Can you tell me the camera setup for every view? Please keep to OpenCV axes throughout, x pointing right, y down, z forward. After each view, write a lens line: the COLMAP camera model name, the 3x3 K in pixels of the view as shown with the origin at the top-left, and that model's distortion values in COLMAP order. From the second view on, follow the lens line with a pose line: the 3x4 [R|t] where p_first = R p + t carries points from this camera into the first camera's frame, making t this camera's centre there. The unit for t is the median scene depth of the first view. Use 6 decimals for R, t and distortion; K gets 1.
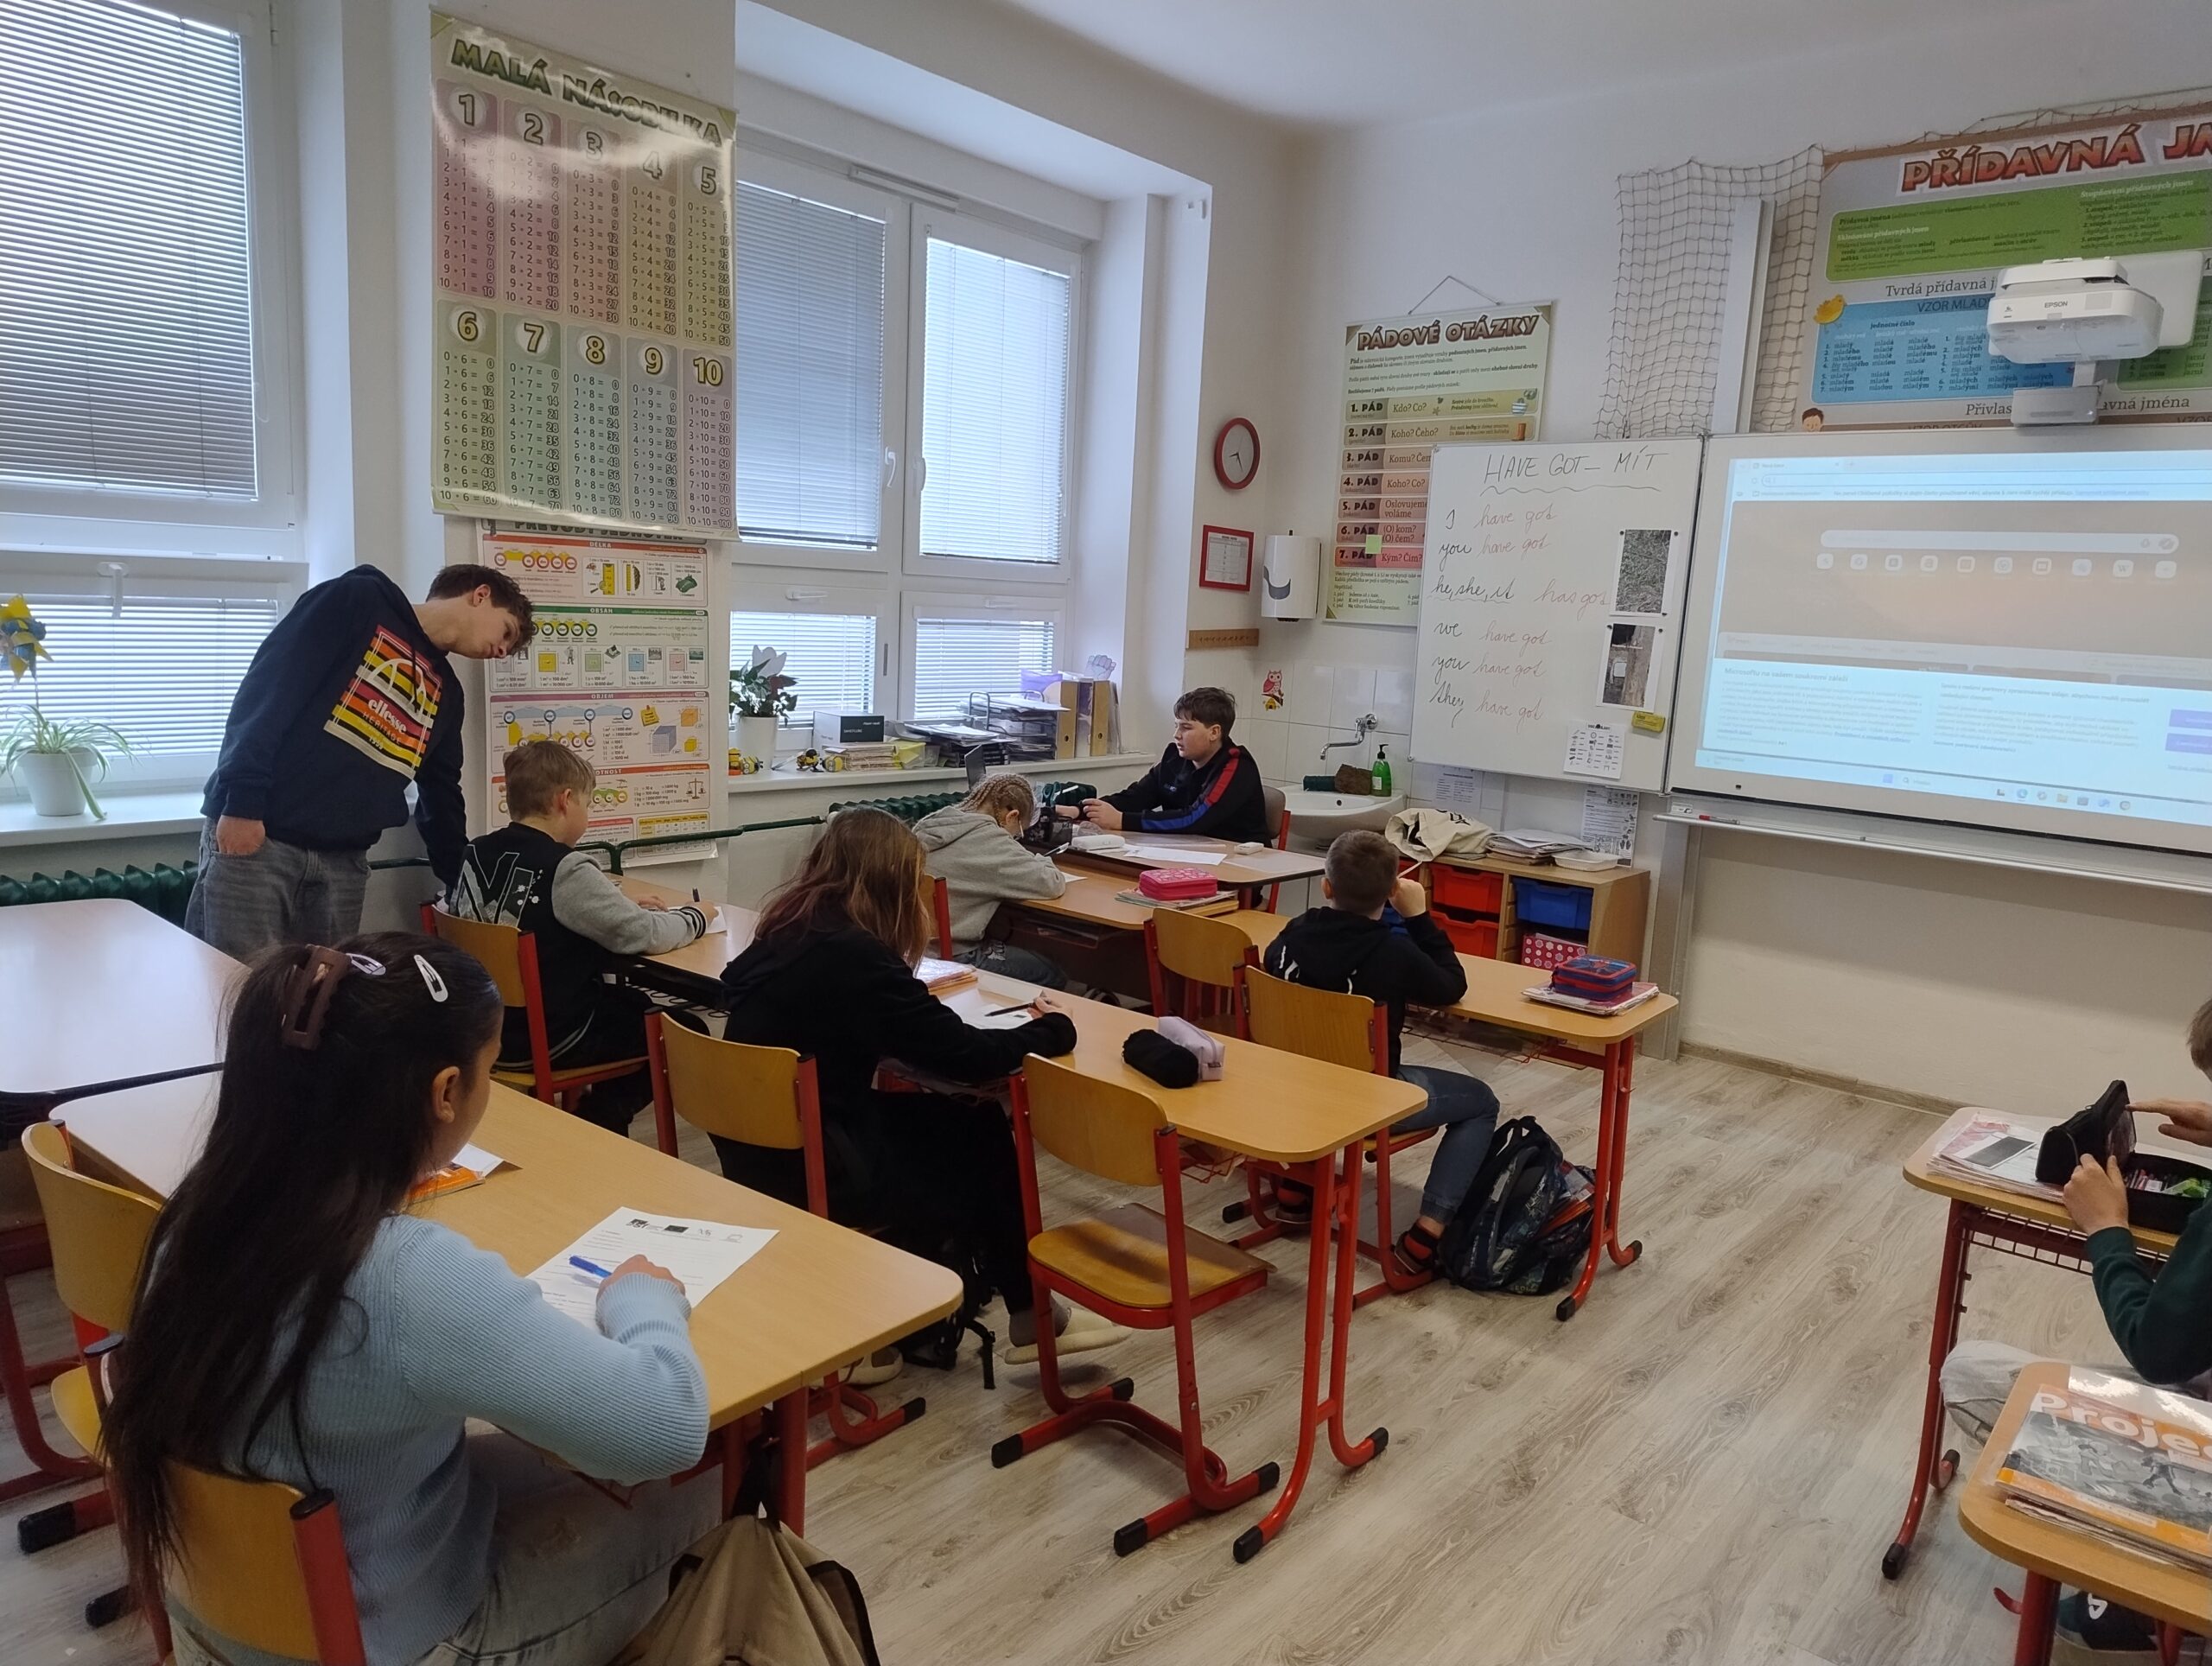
lens RADIAL K [[1524.7, 0, 1106.0], [0, 1524.7, 833.0], [0, 0, 1]] dist [0.071411, -0.090153]
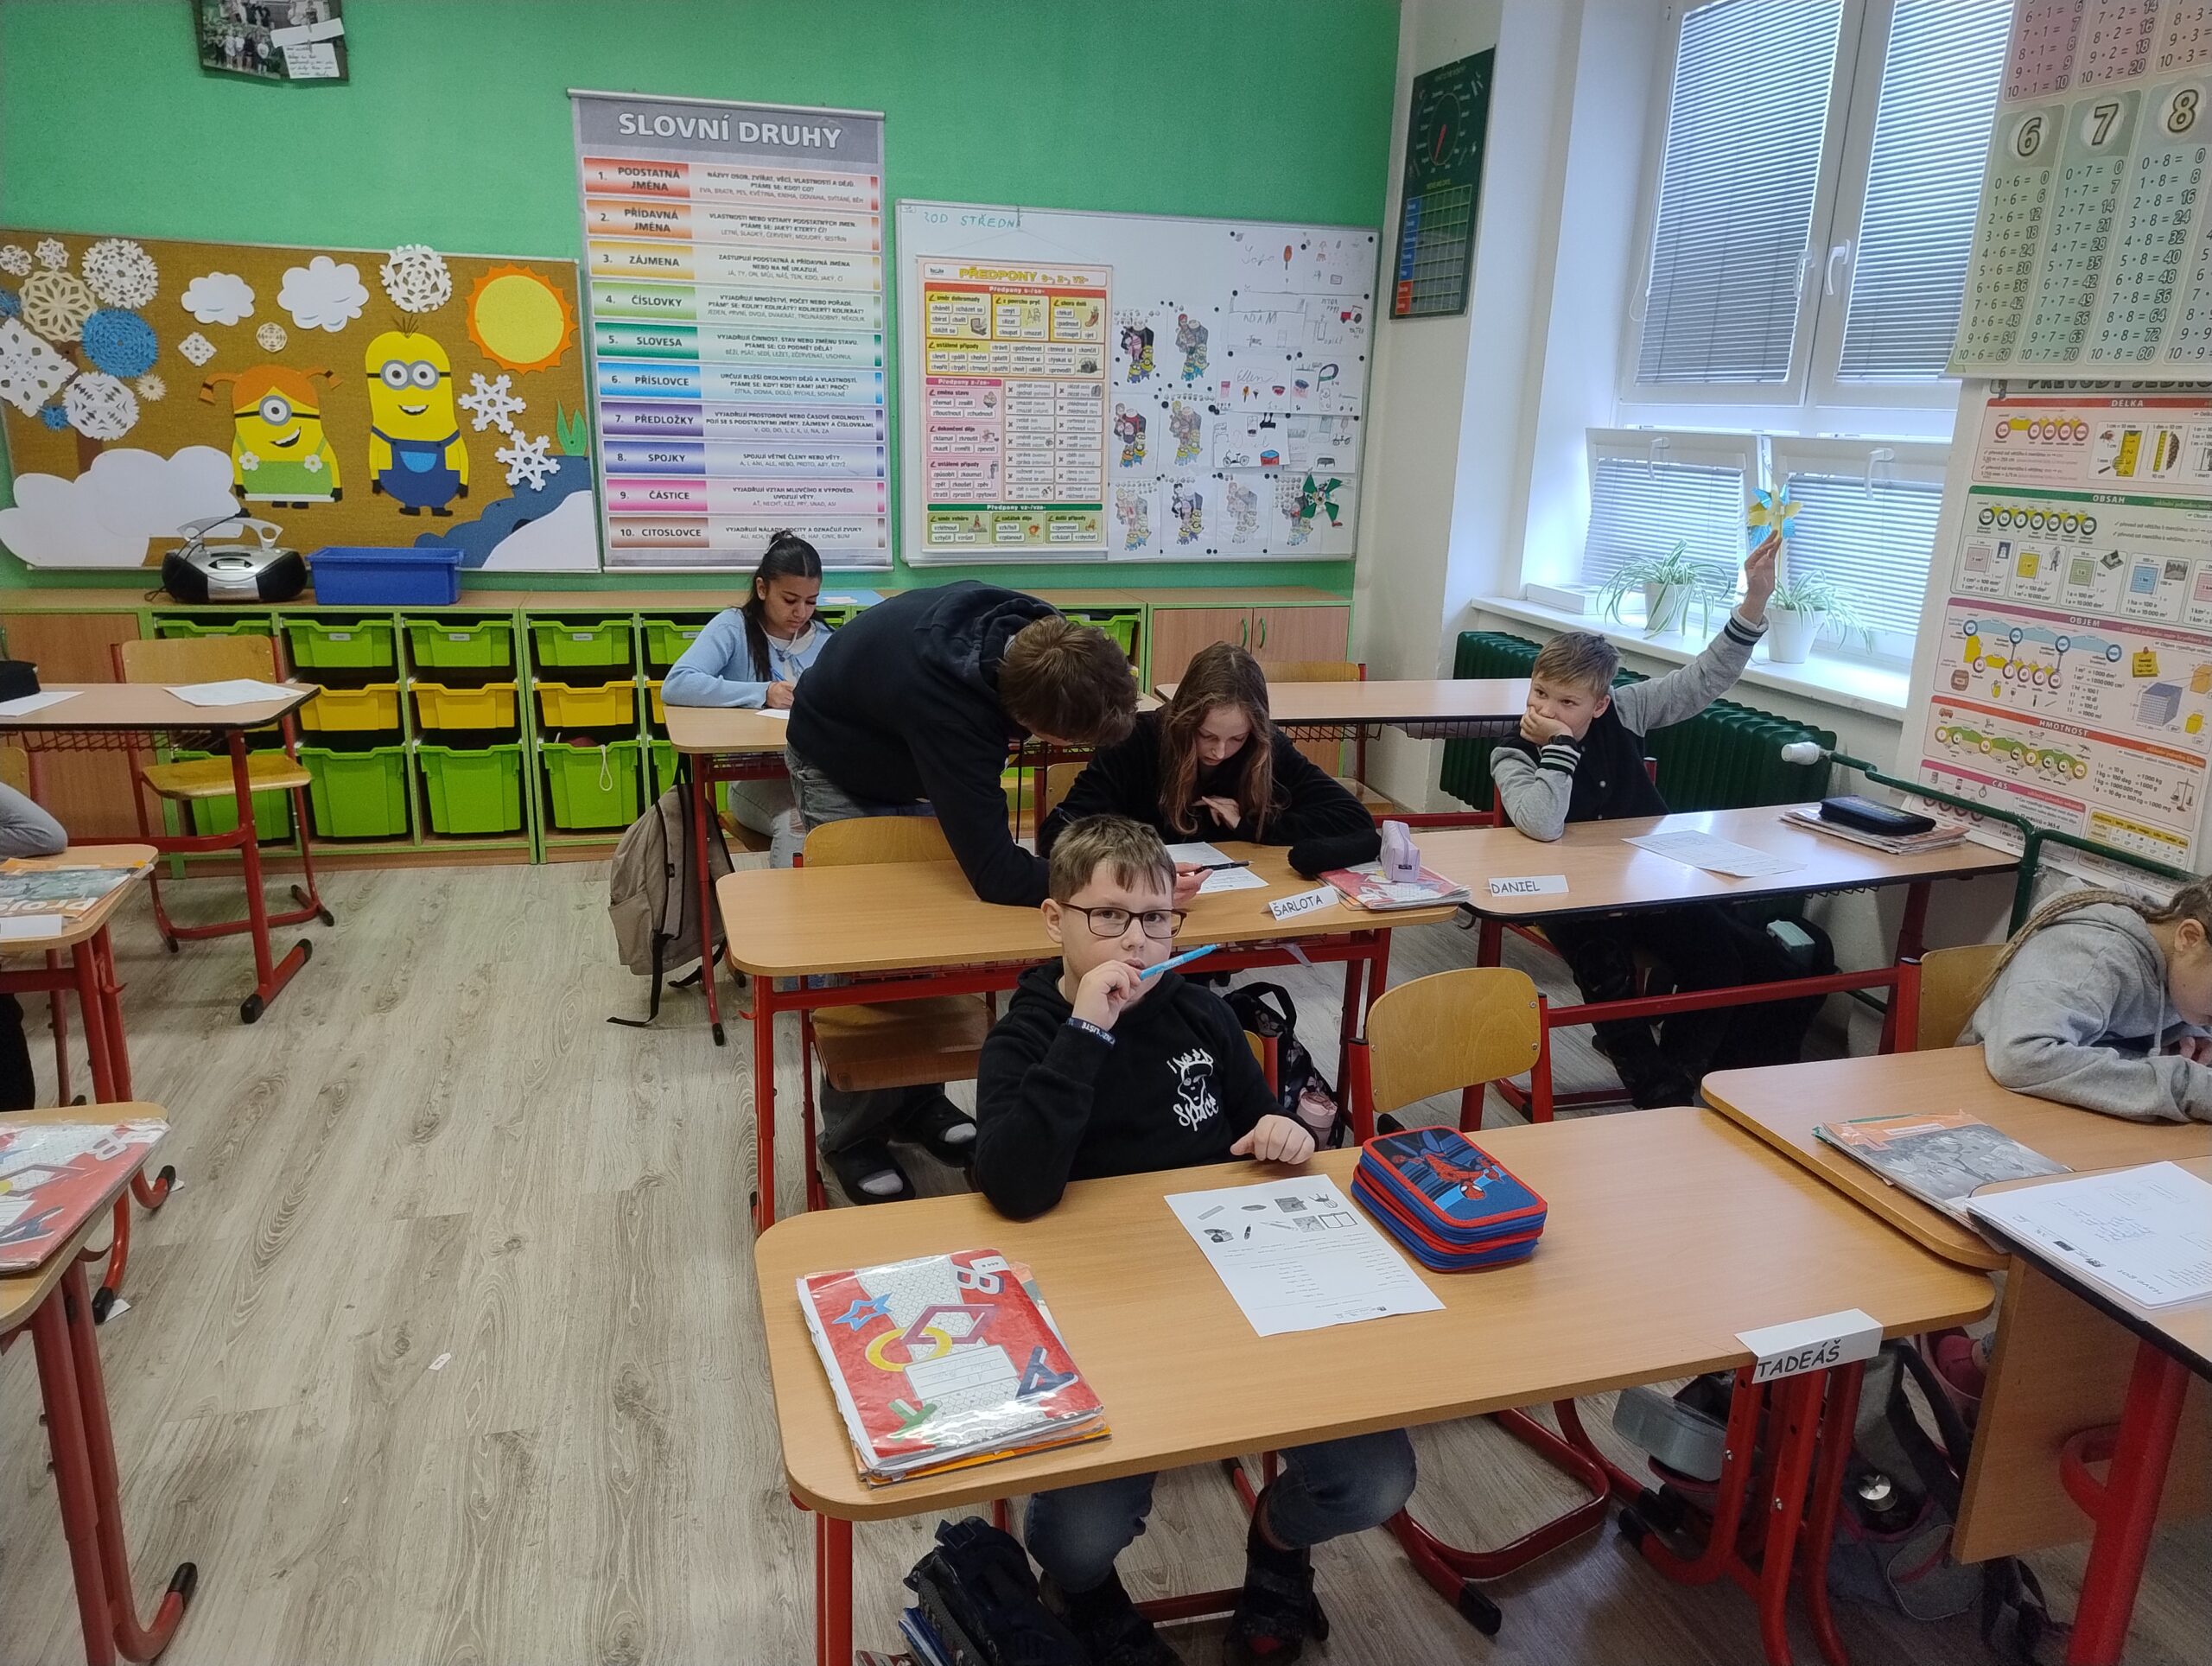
lens RADIAL K [[1500.1, 0, 1106.0], [0, 1500.1, 833.0], [0, 0, 1]] dist [-0.007344, -0.003181]
pose [[-0.544128, 0.164956, -0.822627, 0.489010], [-0.185875, 0.932417, 0.309919, -0.125231], [0.818154, 0.321541, -0.476692, 0.970663]]
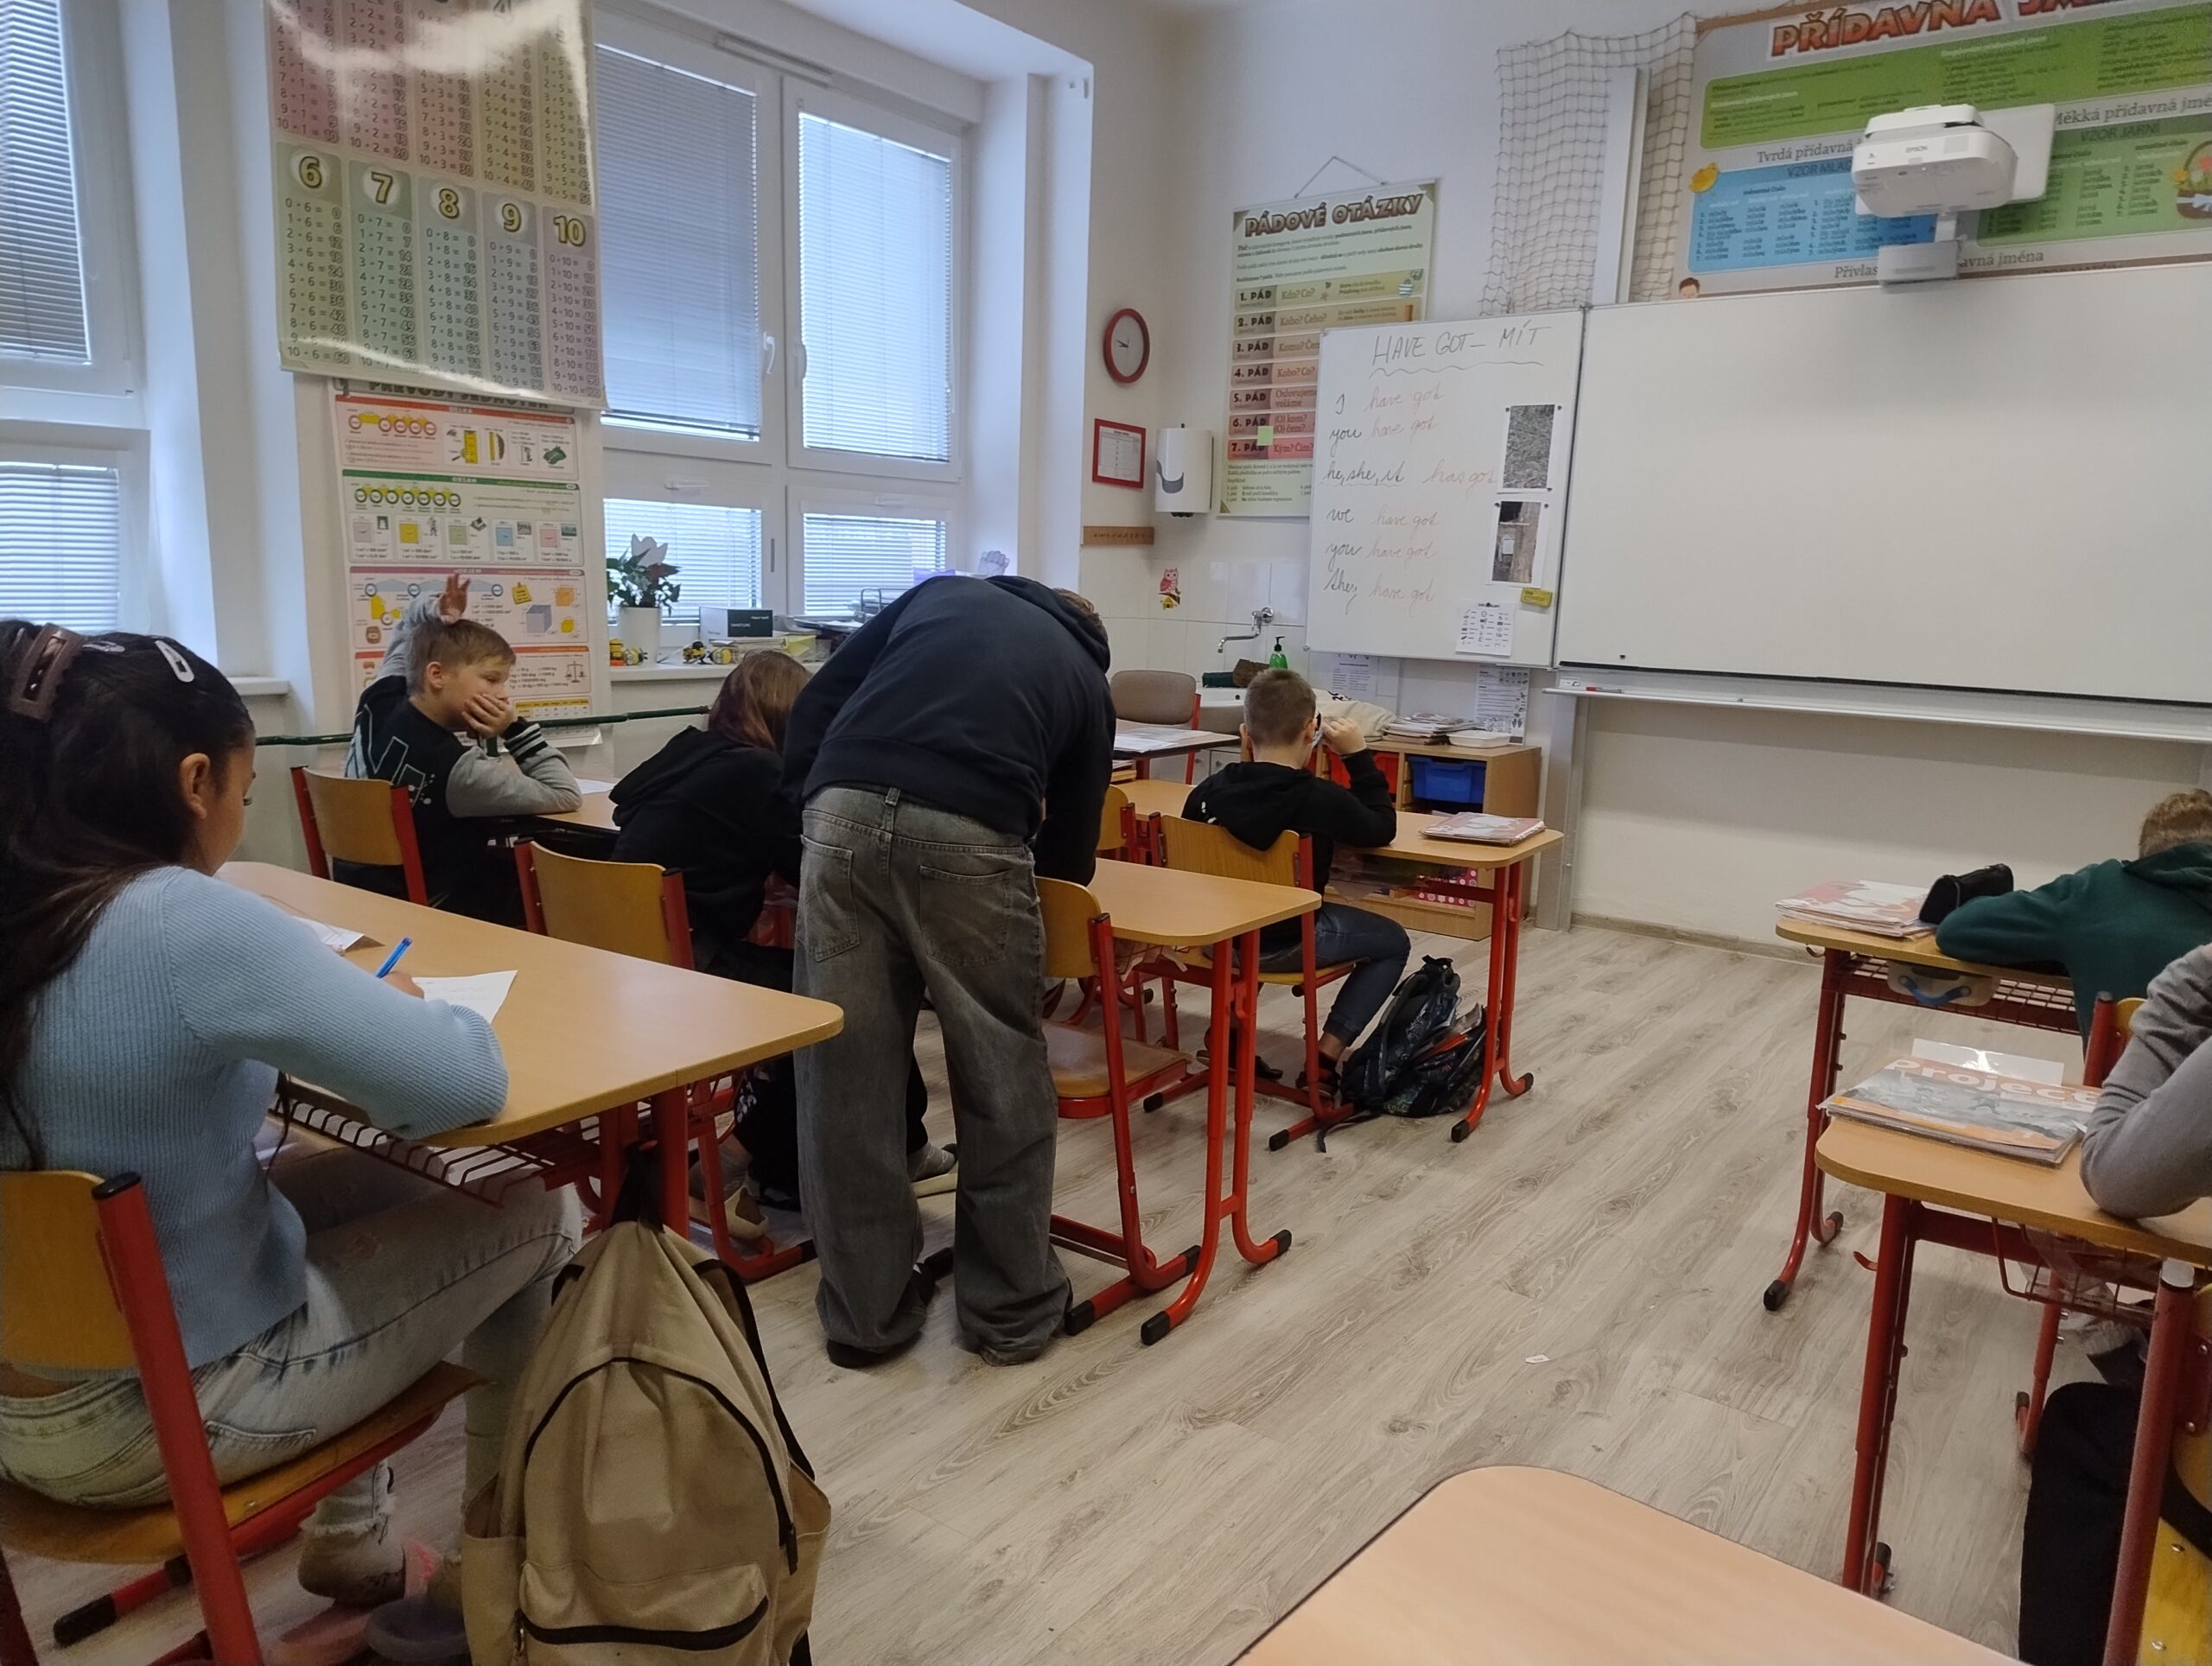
lens RADIAL K [[1530.0, 0, 1121.0], [0, 1530.0, 845.6], [0, 0, 1]] dist [0.080351, -0.104108]
pose [[0.997229, -0.029053, 0.068480, 0.006743], [0.026763, 0.999059, 0.034130, 0.059129], [-0.069407, -0.032203, 0.997069, 0.000440]]
